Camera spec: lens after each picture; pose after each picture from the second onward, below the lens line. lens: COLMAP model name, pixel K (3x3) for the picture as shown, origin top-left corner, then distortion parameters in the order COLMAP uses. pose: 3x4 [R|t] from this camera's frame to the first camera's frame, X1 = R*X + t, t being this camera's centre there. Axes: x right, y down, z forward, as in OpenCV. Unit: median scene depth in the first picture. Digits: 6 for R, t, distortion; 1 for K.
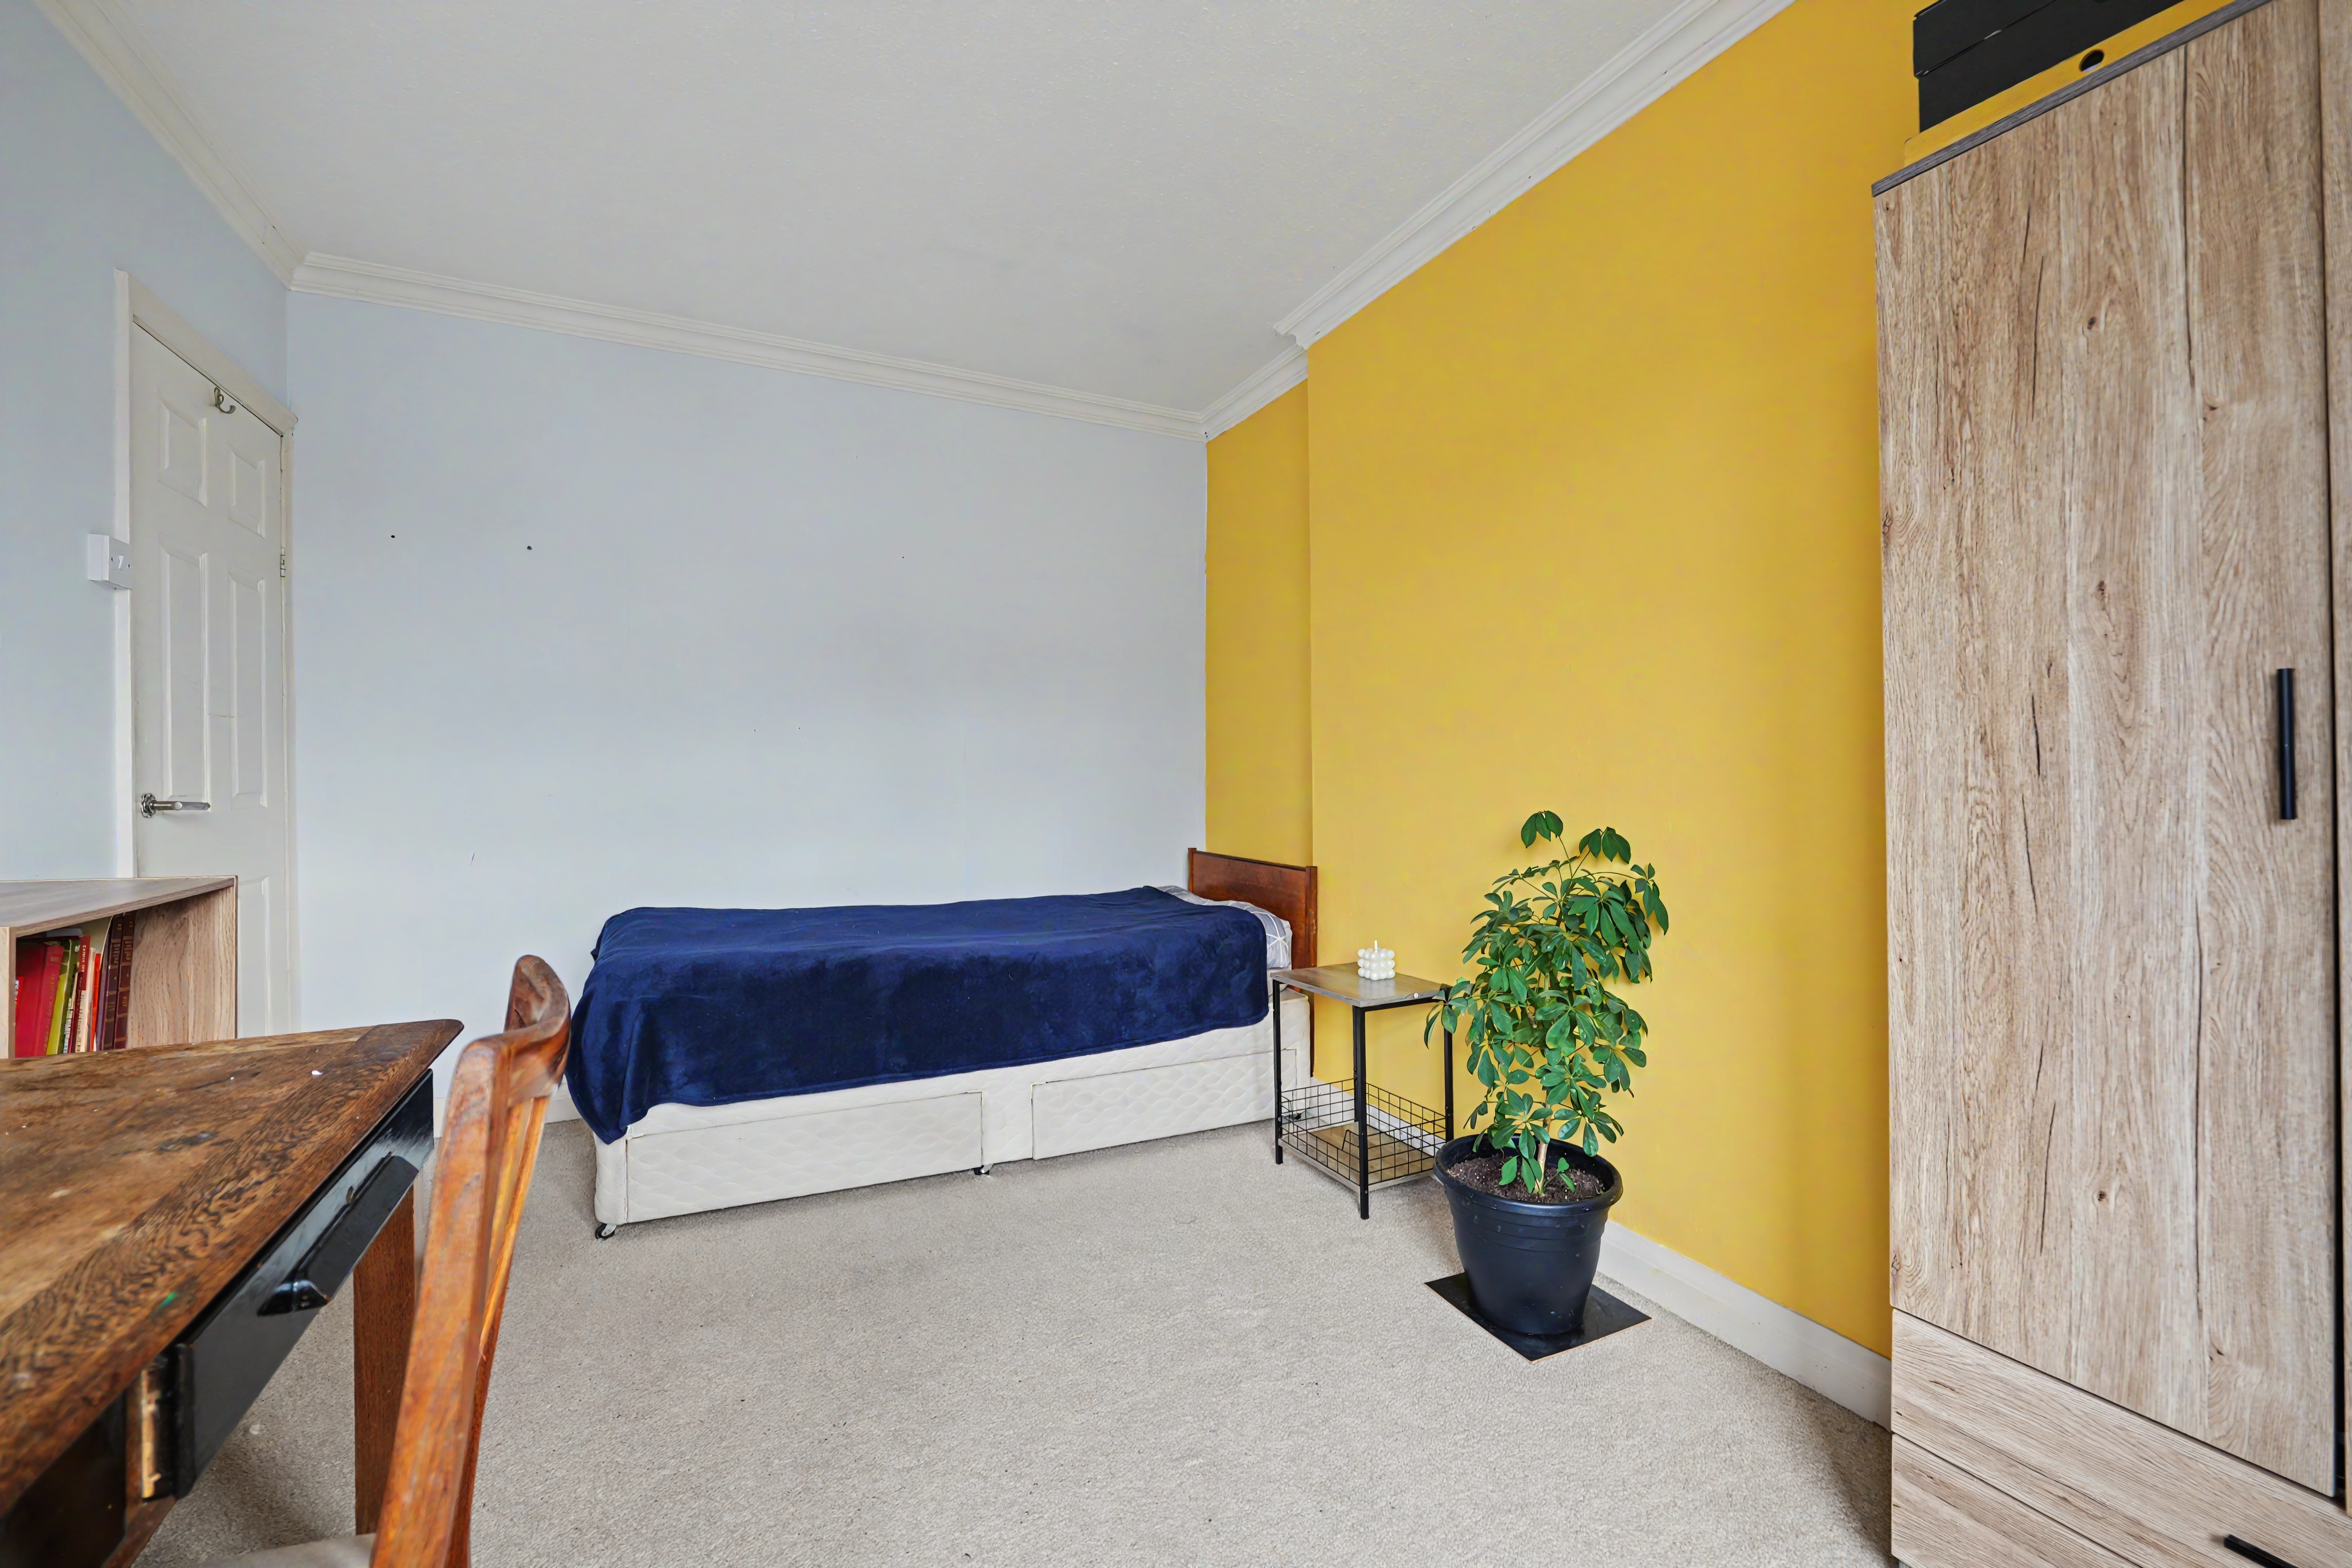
lens RADIAL K [[956.4, 0, 1184.8], [0, 956.4, 784.6], [0, 0, 1]] dist [-0.013160, 0.000904]
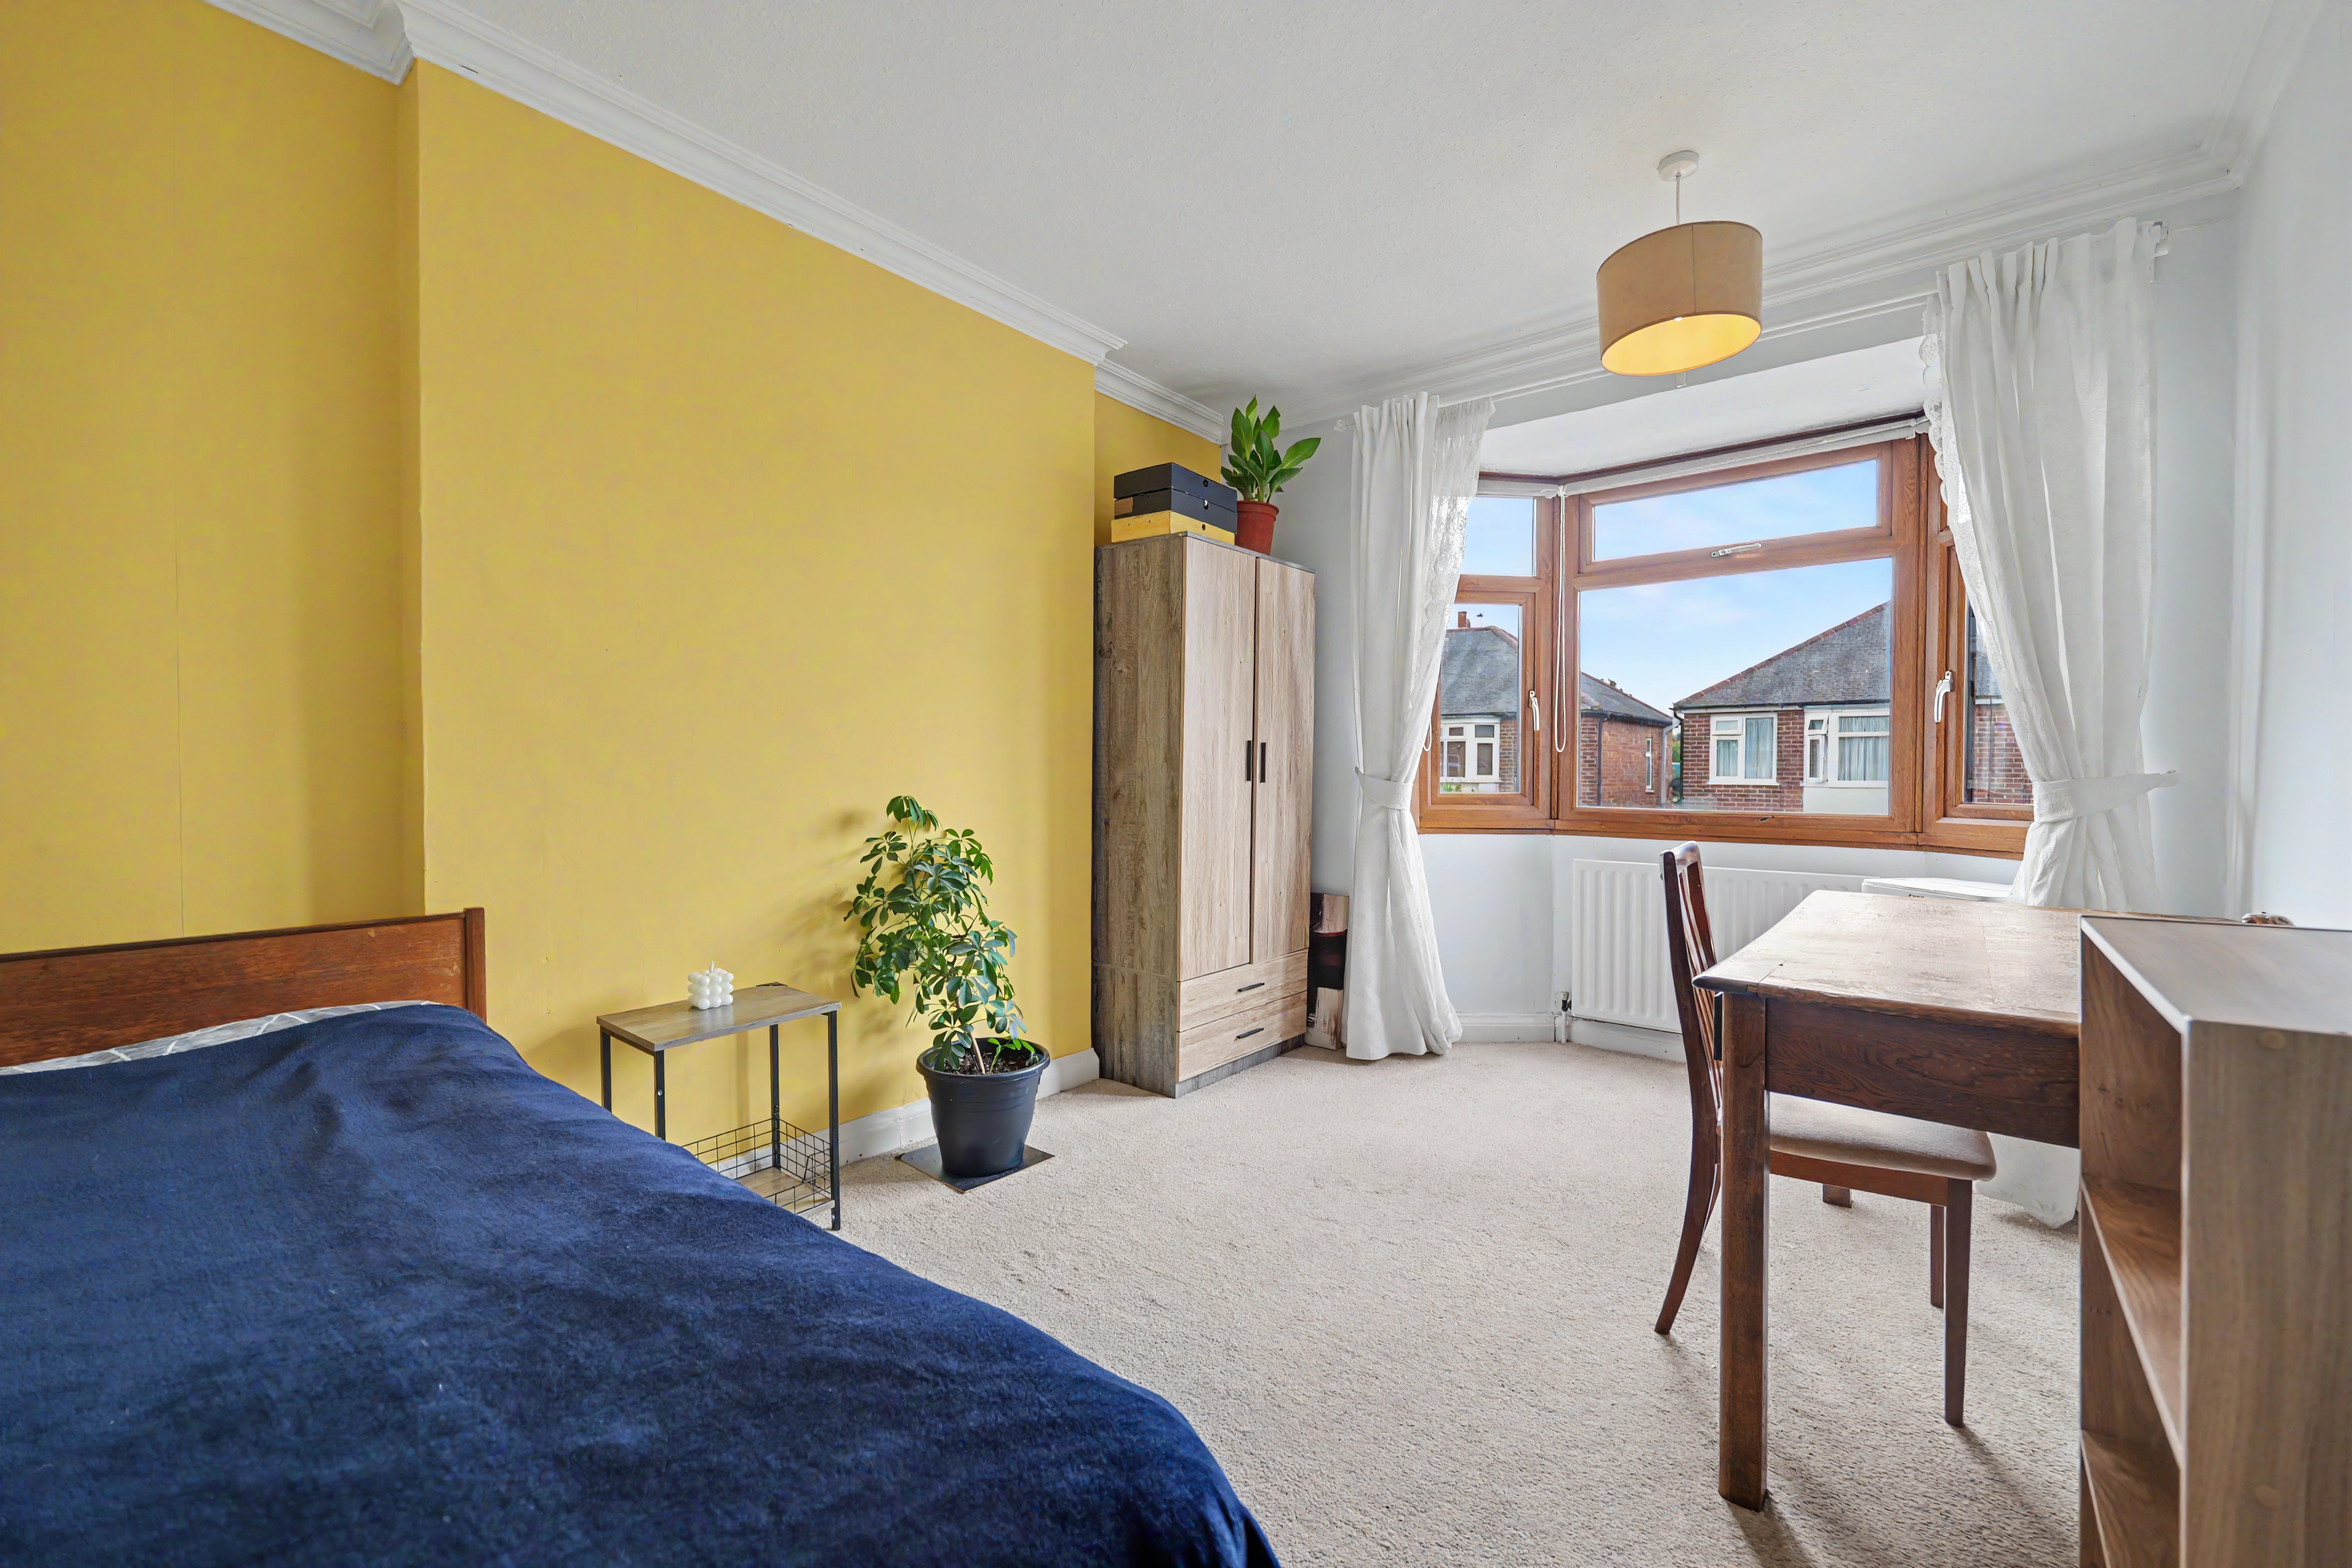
lens RADIAL K [[956.4, 0, 1184.8], [0, 956.4, 784.6], [0, 0, 1]] dist [-0.013160, 0.000904]
pose [[-0.415019, -0.010379, 0.909753, -1.603203], [0.003115, 0.999913, 0.012828, -0.002688], [-0.909807, 0.008157, -0.414951, 2.097458]]
